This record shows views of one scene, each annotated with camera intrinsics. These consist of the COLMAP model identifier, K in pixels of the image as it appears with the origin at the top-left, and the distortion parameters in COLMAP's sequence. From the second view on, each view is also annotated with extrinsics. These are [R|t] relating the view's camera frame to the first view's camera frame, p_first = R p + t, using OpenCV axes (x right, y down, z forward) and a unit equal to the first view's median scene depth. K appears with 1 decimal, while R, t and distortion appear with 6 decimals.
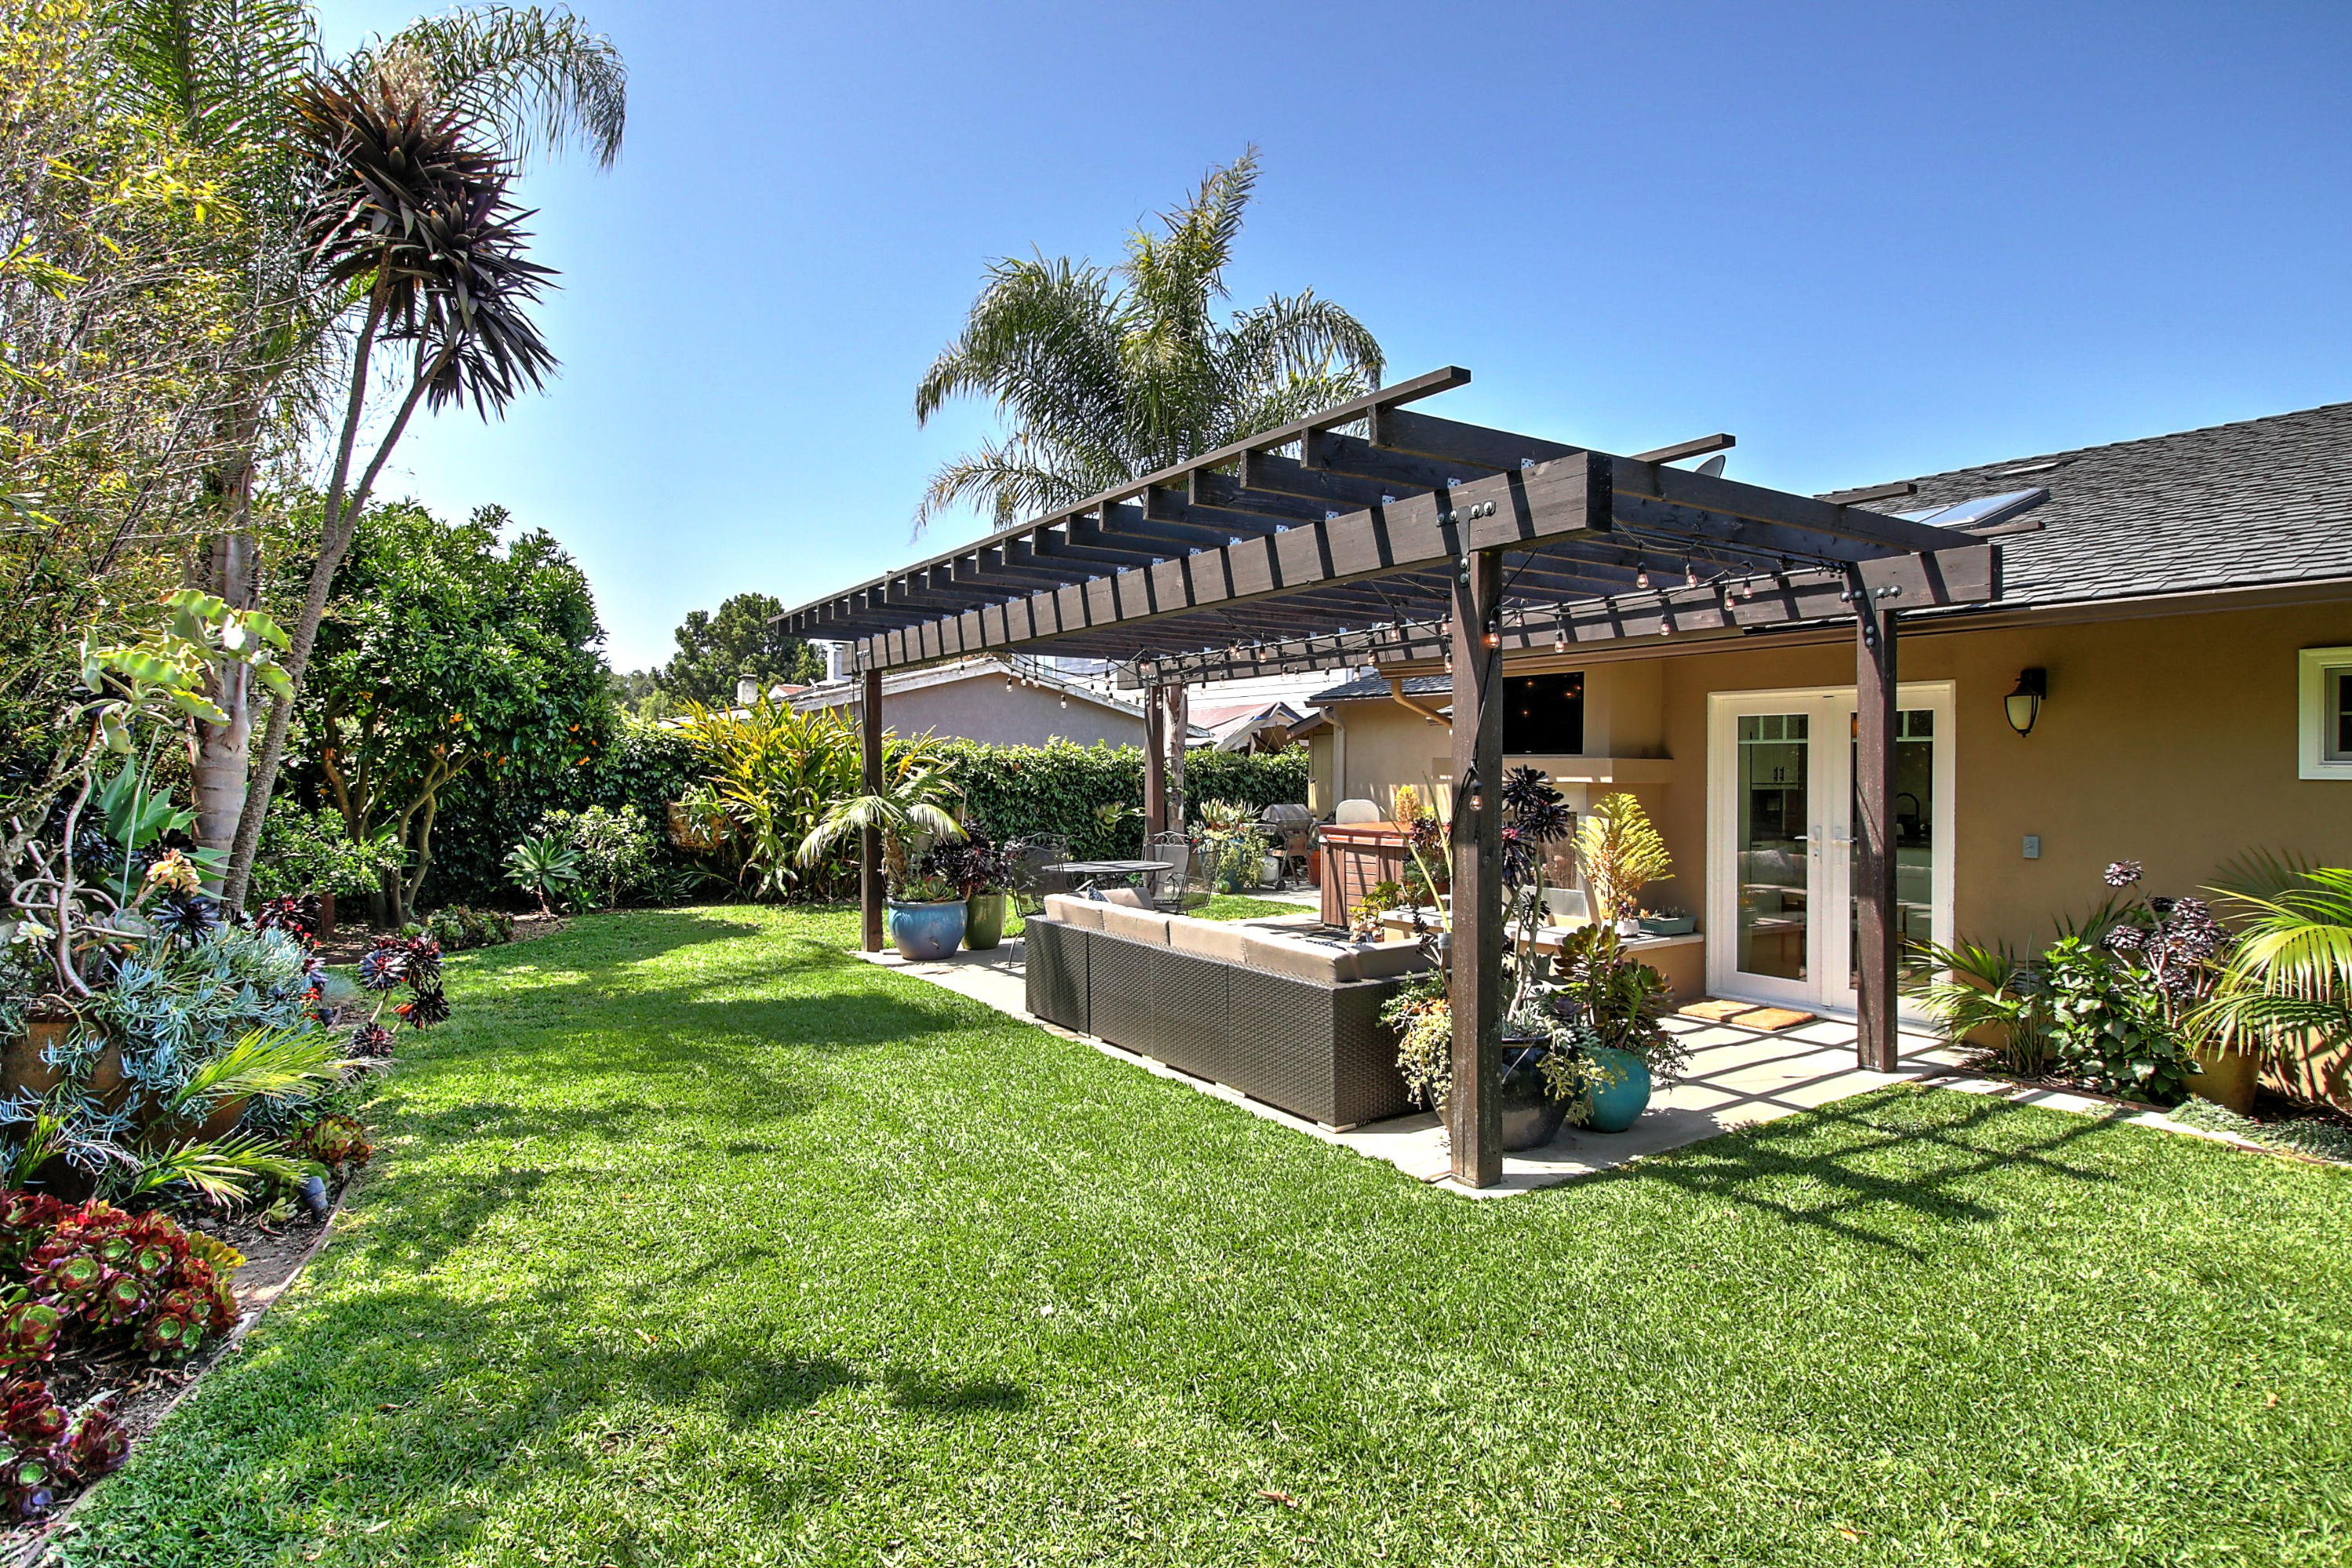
lens RADIAL K [[1314.7, 0, 1173.9], [0, 1314.7, 765.6], [0, 0, 1]] dist [0.003741, 0.000192]
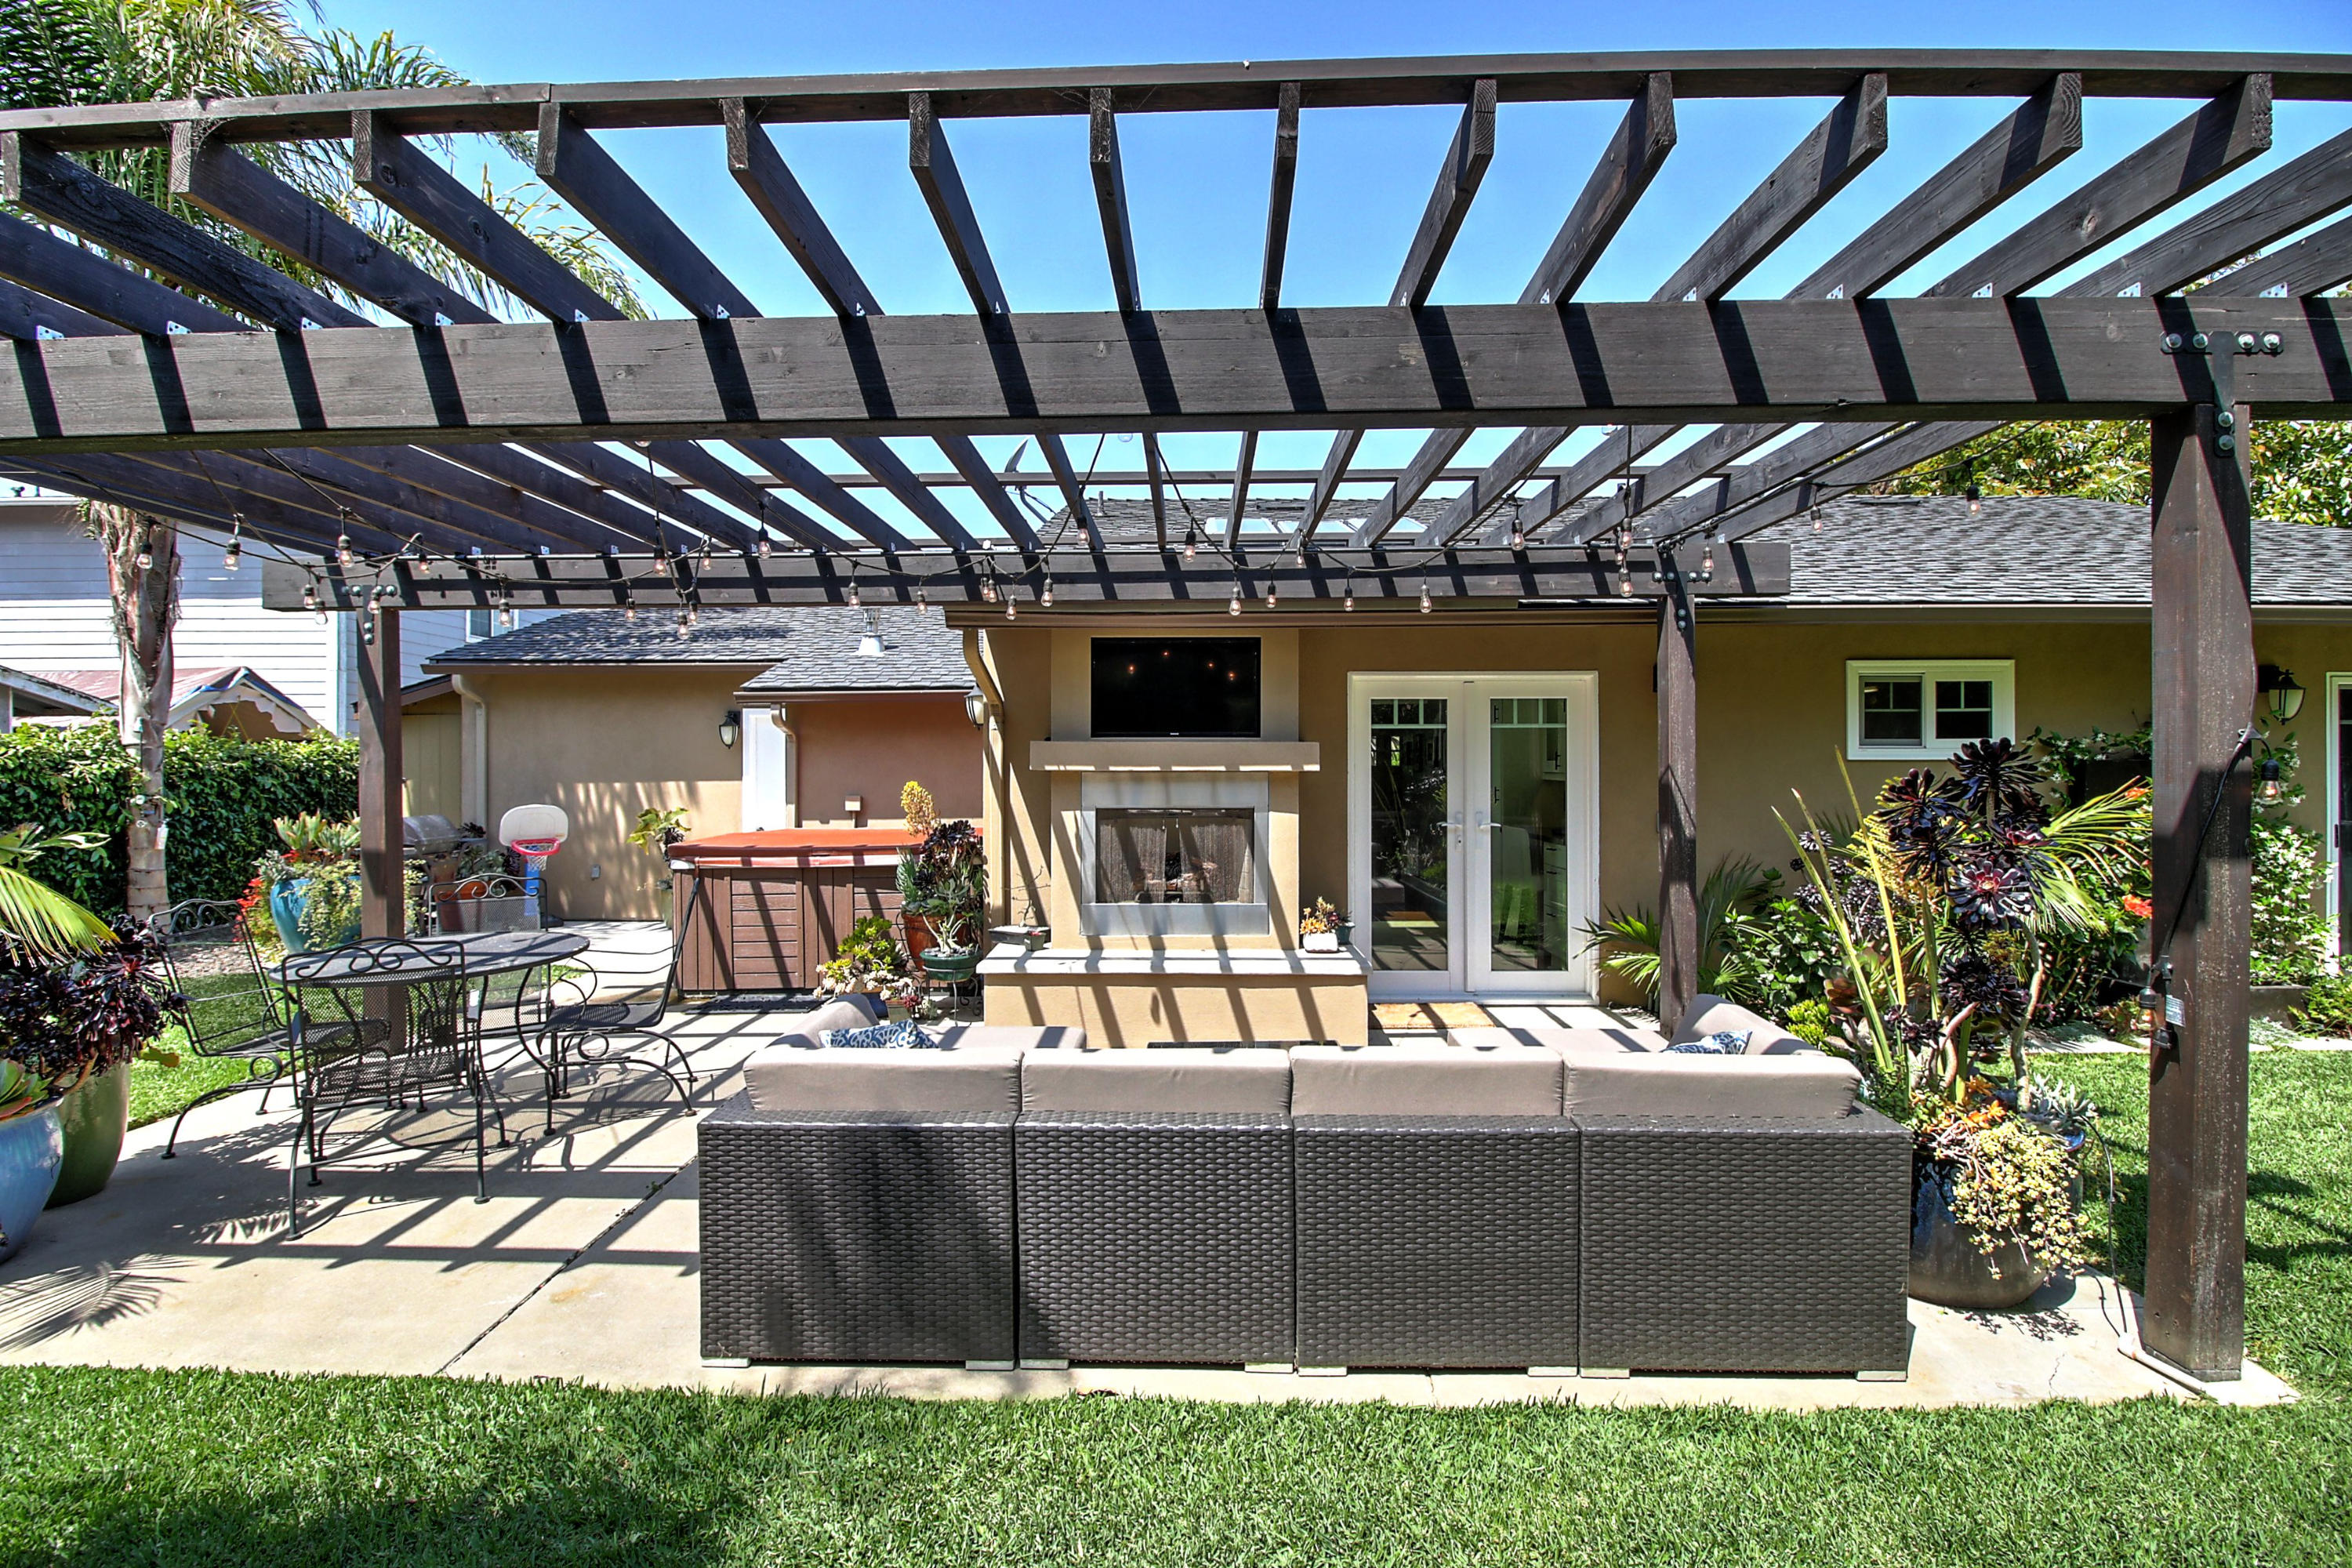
lens RADIAL K [[1098.4, 0, 1168.0], [0, 1098.4, 771.6], [0, 0, 1]] dist [-0.018622, -0.000908]
pose [[0.549712, -0.010857, 0.835284, -0.307666], [0.004513, 0.999940, 0.010027, 0.005949], [-0.835342, -0.001743, 0.549727, 0.700564]]
